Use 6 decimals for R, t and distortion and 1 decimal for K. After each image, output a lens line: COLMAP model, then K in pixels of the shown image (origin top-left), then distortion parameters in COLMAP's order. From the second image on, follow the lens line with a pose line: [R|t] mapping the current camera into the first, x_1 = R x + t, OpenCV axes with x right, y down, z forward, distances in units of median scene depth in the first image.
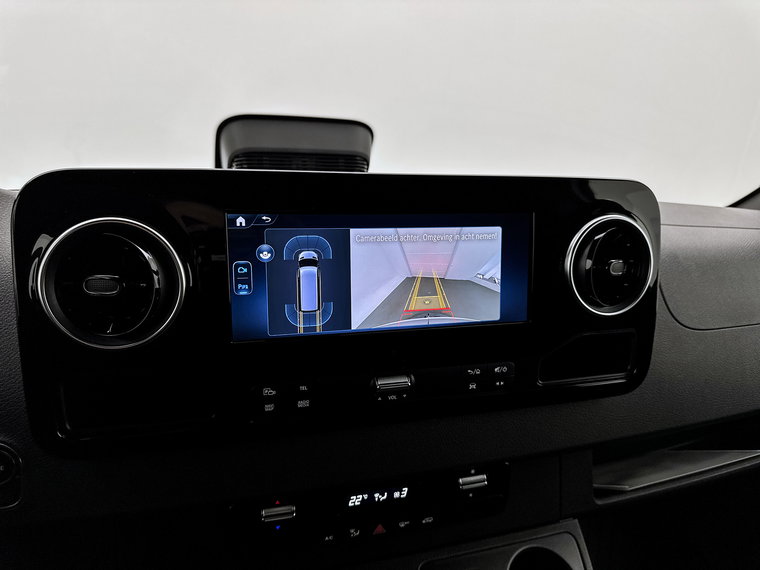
lens RADIAL K [[557.4, 0, 380.0], [0, 557.4, 285.0], [0, 0, 1]] dist [0.048988, -0.177281]
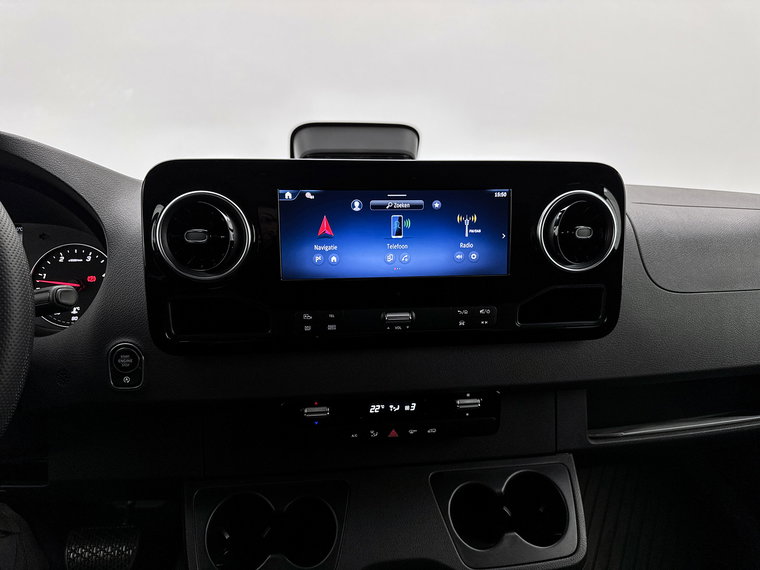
lens RADIAL K [[539.8, 0, 371.7], [0, 539.8, 287.6], [0, 0, 1]] dist [0.060616, -0.157658]
pose [[0.983954, 0.017832, -0.177532, 0.177881], [-0.017928, 0.999839, 0.001063, 0.098330], [0.177522, 0.002137, 0.984115, -0.278612]]
